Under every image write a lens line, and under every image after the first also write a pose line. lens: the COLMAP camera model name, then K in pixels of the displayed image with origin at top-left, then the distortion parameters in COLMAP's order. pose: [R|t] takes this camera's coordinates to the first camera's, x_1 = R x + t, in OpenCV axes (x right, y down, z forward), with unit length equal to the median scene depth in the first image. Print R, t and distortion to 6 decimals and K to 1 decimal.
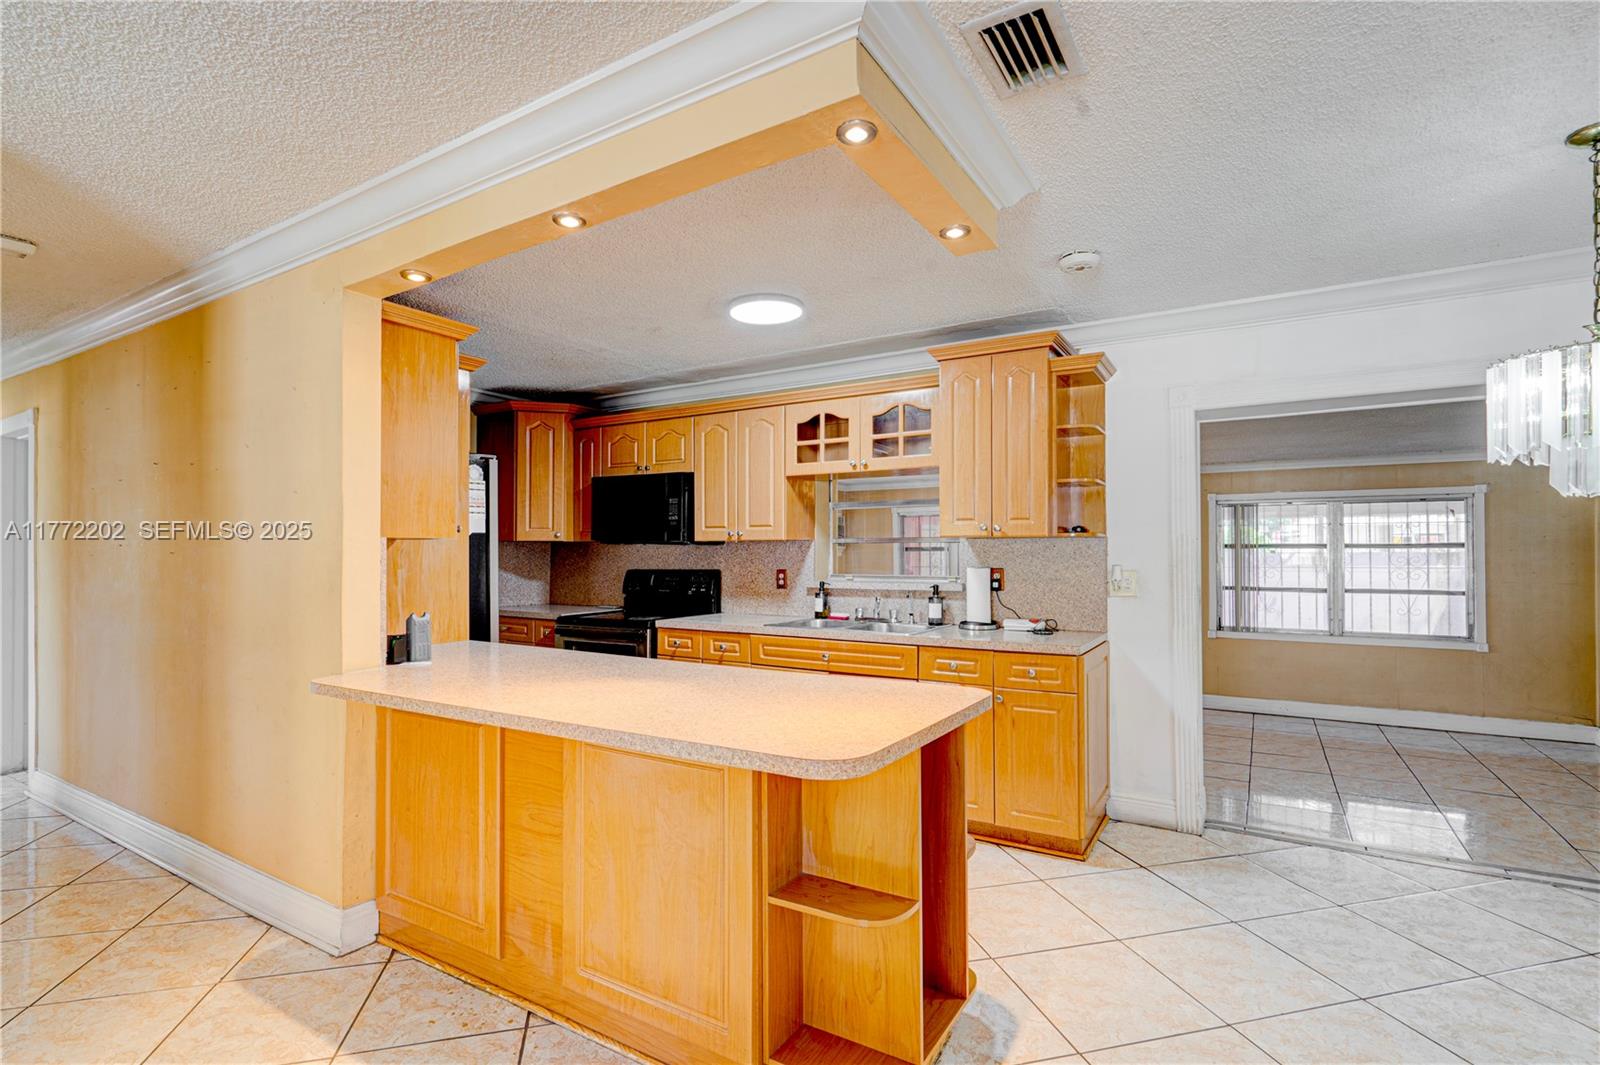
lens RADIAL K [[722.5, 0, 847.3], [0, 722.5, 538.4], [0, 0, 1]] dist [-0.000628, 0.000233]
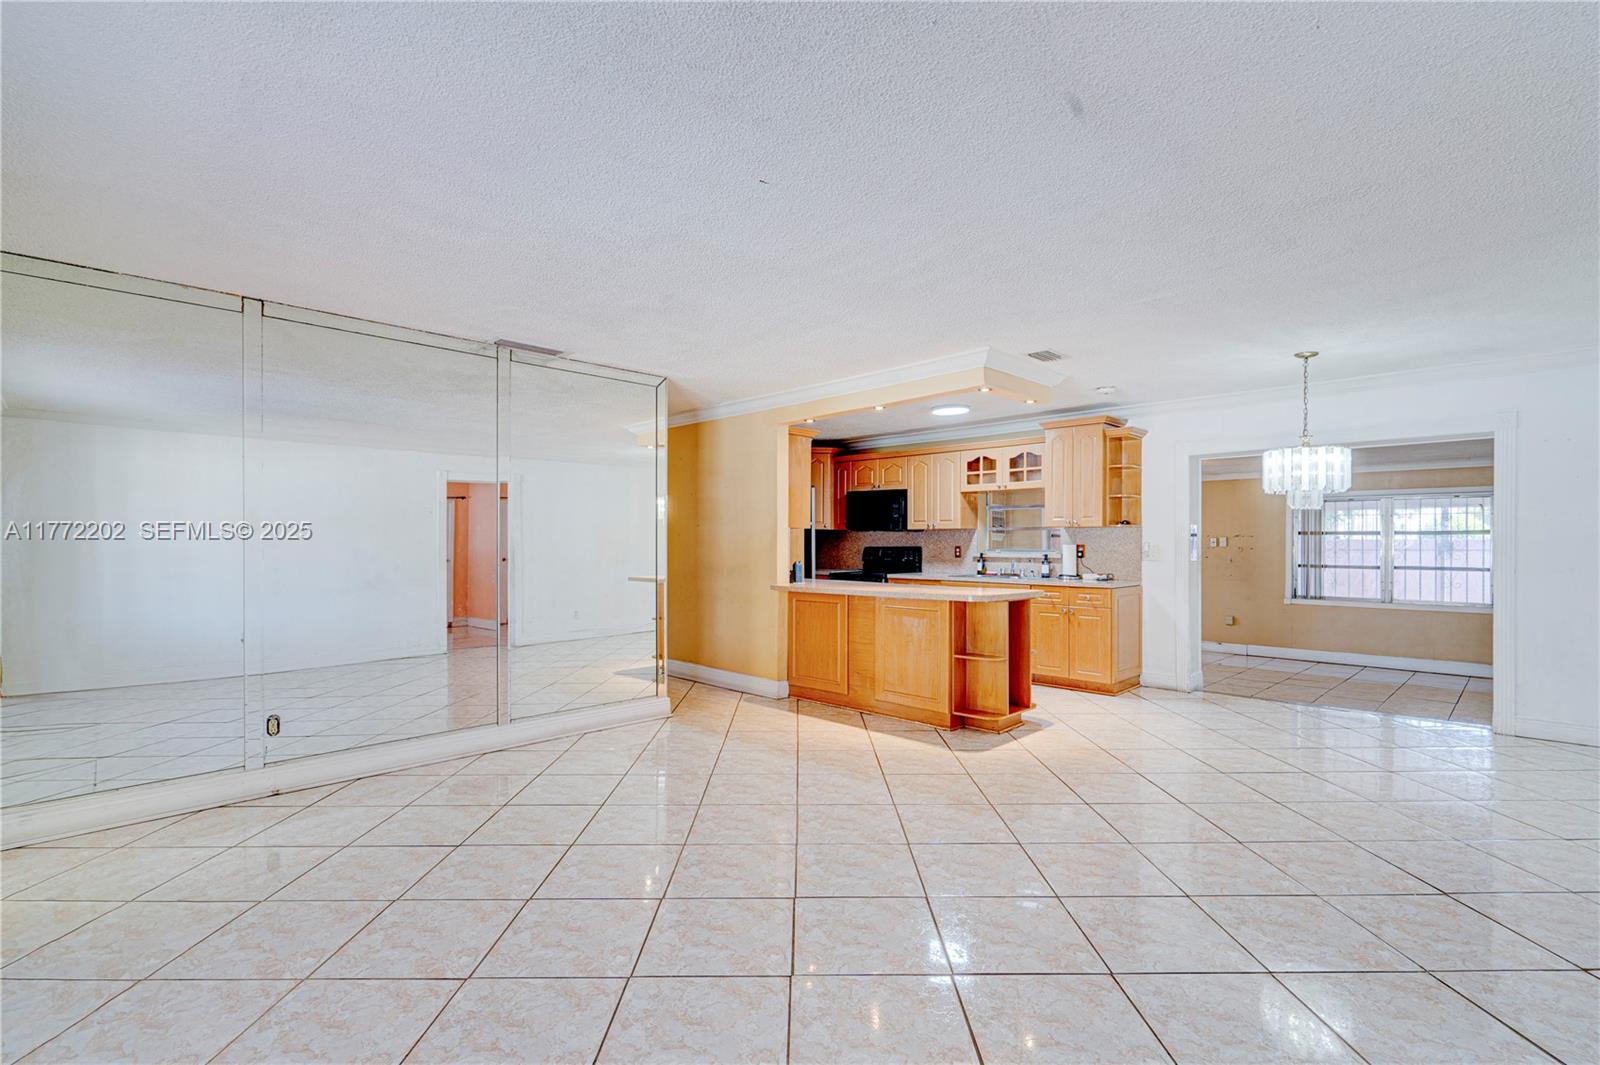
lens RADIAL K [[740.0, 0, 867.5], [0, 740.0, 545.4], [0, 0, 1]] dist [0.002452, 0.000299]
pose [[0.977923, 0.004131, -0.208926, 0.071147], [0.000926, 0.999709, 0.024102, -0.001022], [0.208965, -0.023763, 0.977634, -0.818805]]
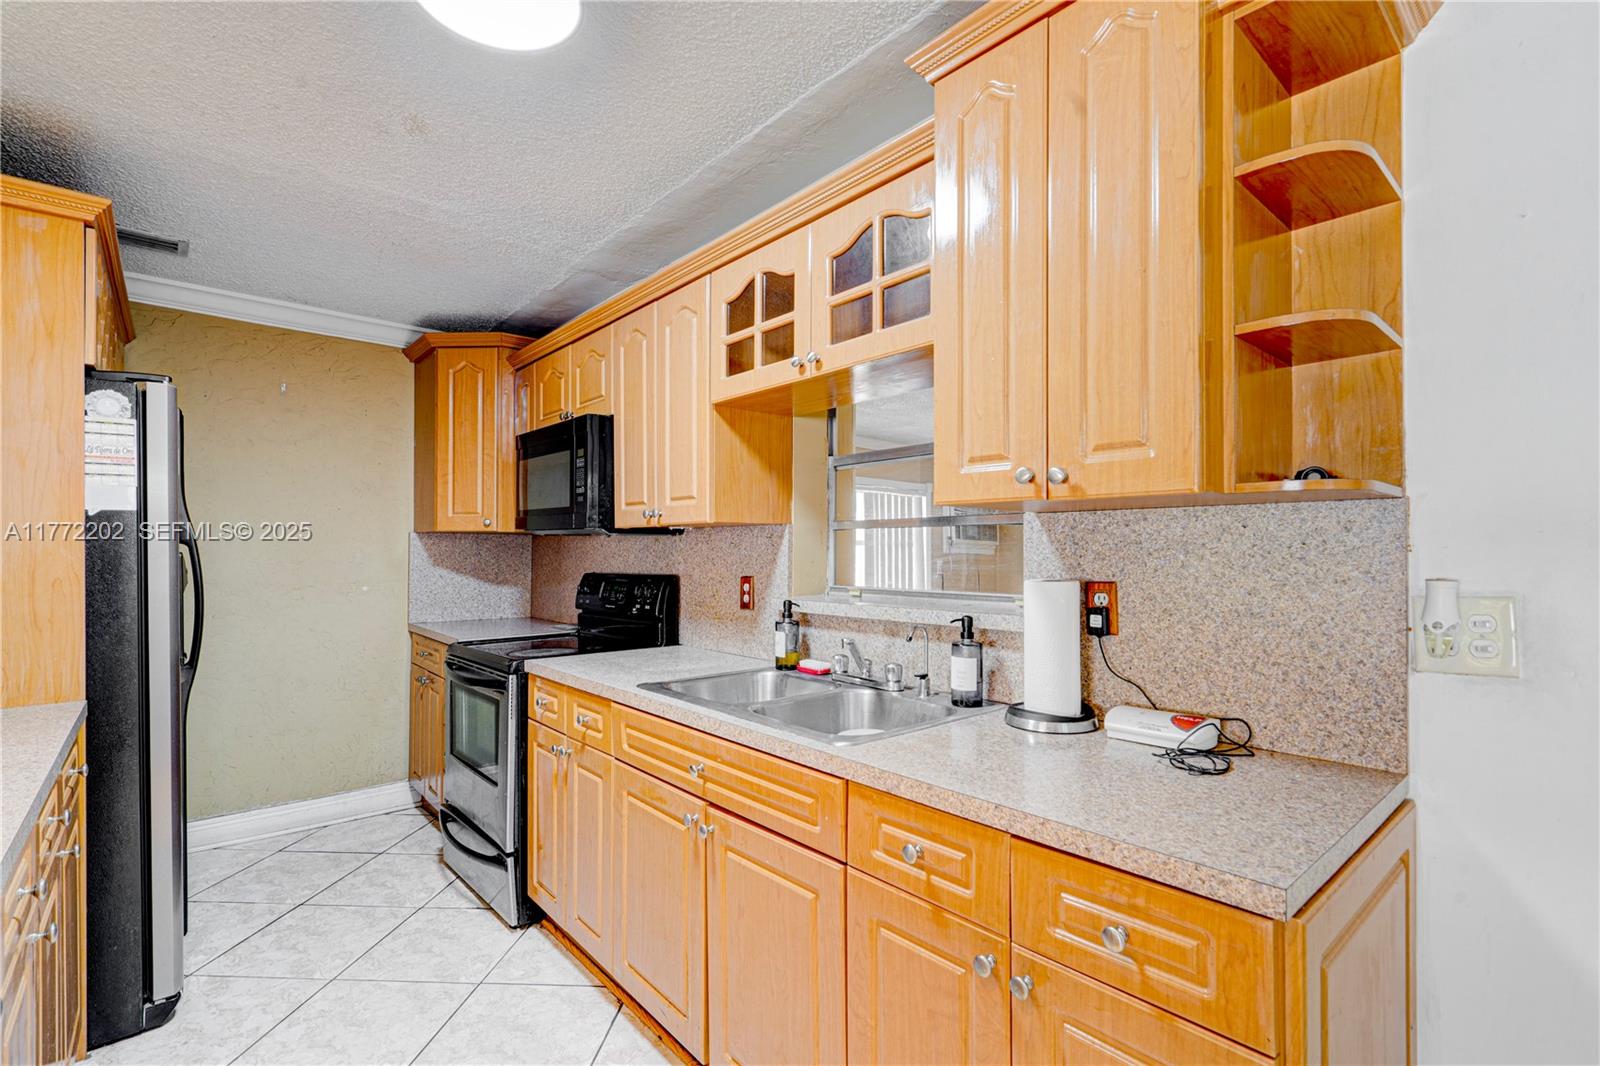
lens RADIAL K [[740.0, 0, 867.5], [0, 740.0, 545.9], [0, 0, 1]] dist [0.002452, 0.000299]
pose [[0.959860, -0.001671, -0.280474, 0.186927], [0.004940, 0.999928, 0.010948, 0.014425], [0.280435, -0.011894, 0.959799, 0.519759]]
